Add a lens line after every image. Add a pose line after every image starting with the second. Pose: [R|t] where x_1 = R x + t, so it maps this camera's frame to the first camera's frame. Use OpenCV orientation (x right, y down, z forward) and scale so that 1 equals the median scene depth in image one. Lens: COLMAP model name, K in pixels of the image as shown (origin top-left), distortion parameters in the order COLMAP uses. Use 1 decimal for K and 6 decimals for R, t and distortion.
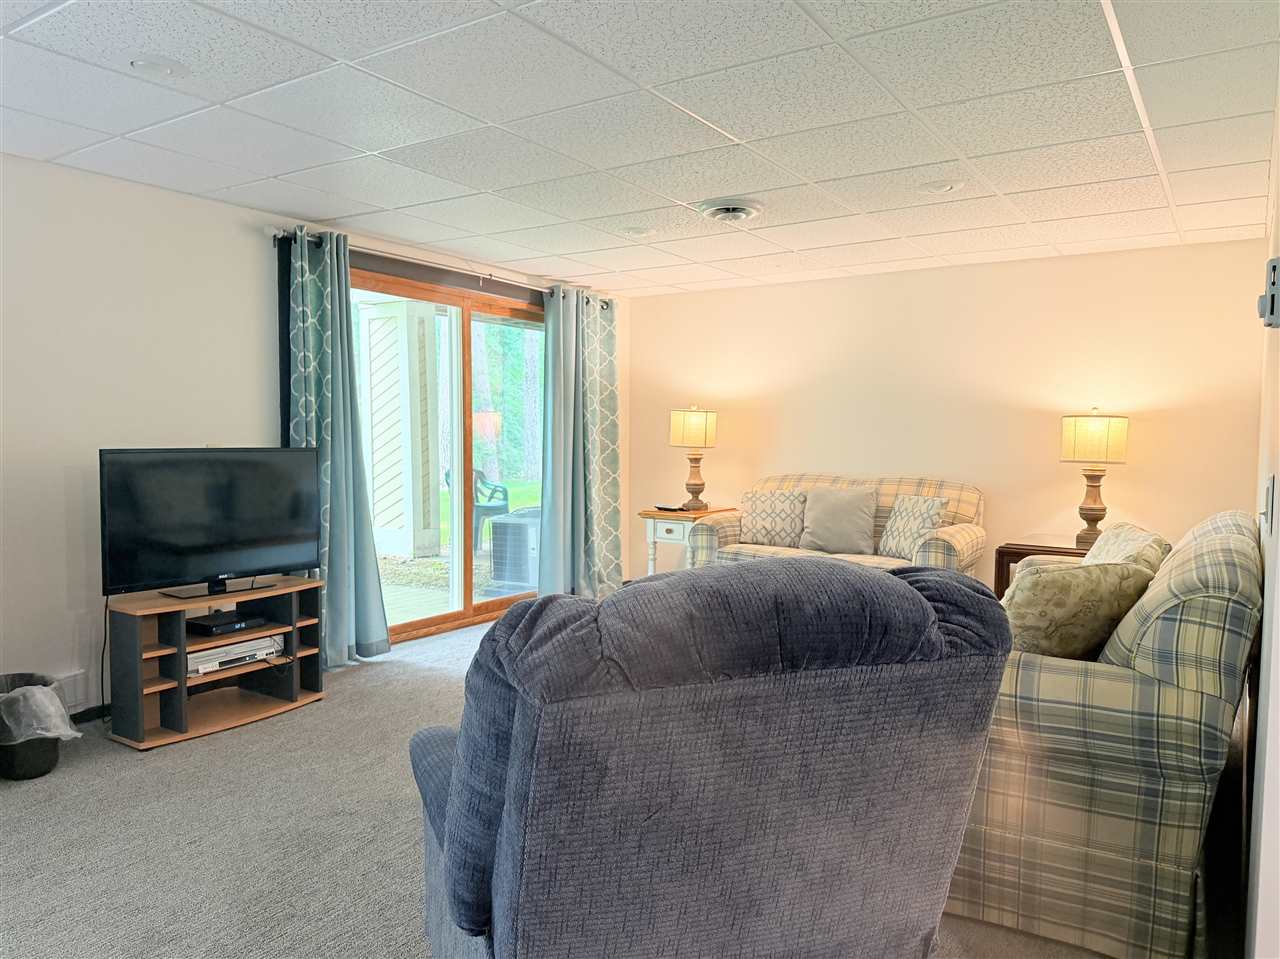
lens RADIAL K [[889.7, 0, 640.0], [0, 889.7, 479.5], [0, 0, 1]] dist [0.162395, -0.222113]
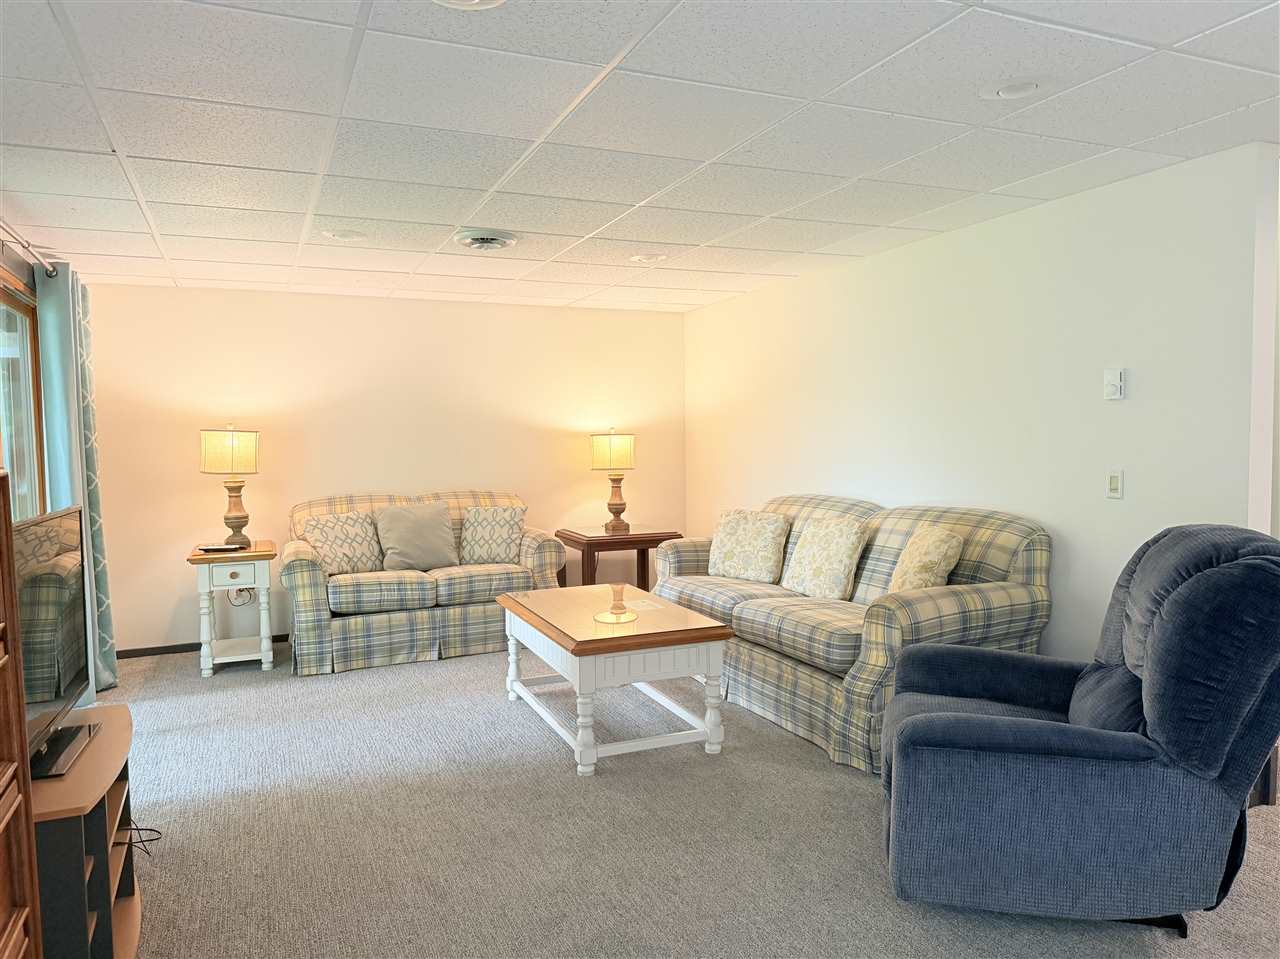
lens RADIAL K [[886.2, 0, 640.0], [0, 886.2, 479.5], [0, 0, 1]] dist [0.106308, -0.105420]
pose [[0.537227, -0.056526, 0.841541, -0.524120], [0.066136, 0.997503, 0.024782, -0.030423], [-0.840841, 0.042343, 0.539624, 0.250680]]
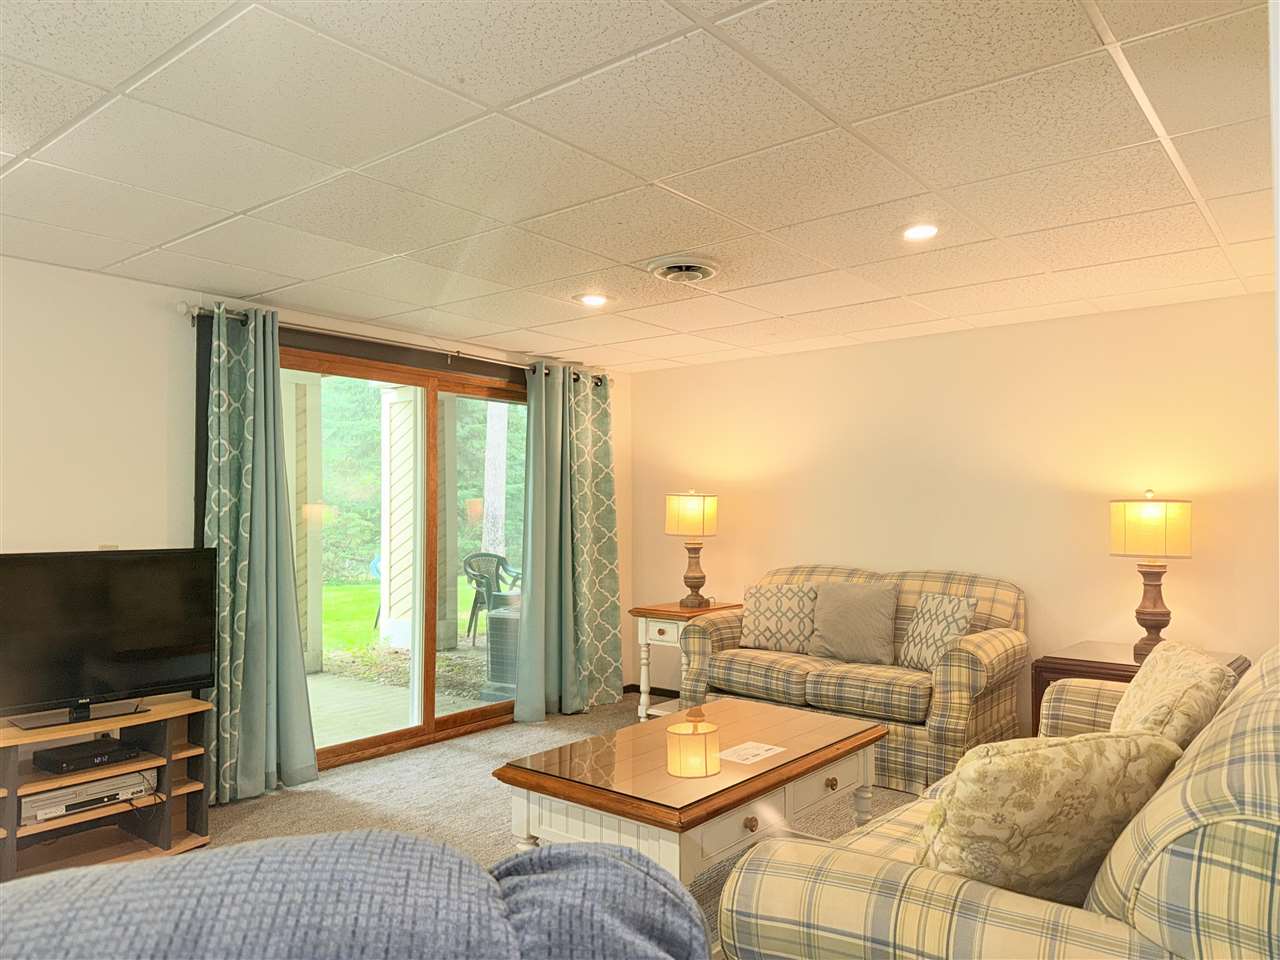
lens RADIAL K [[886.2, 0, 640.0], [0, 886.2, 480.0], [0, 0, 1]] dist [0.106308, -0.105420]
pose [[0.995845, -0.012428, -0.090211, 0.103541], [0.004599, 0.996243, -0.086477, -0.017631], [0.090947, 0.085703, 0.992161, 0.128330]]
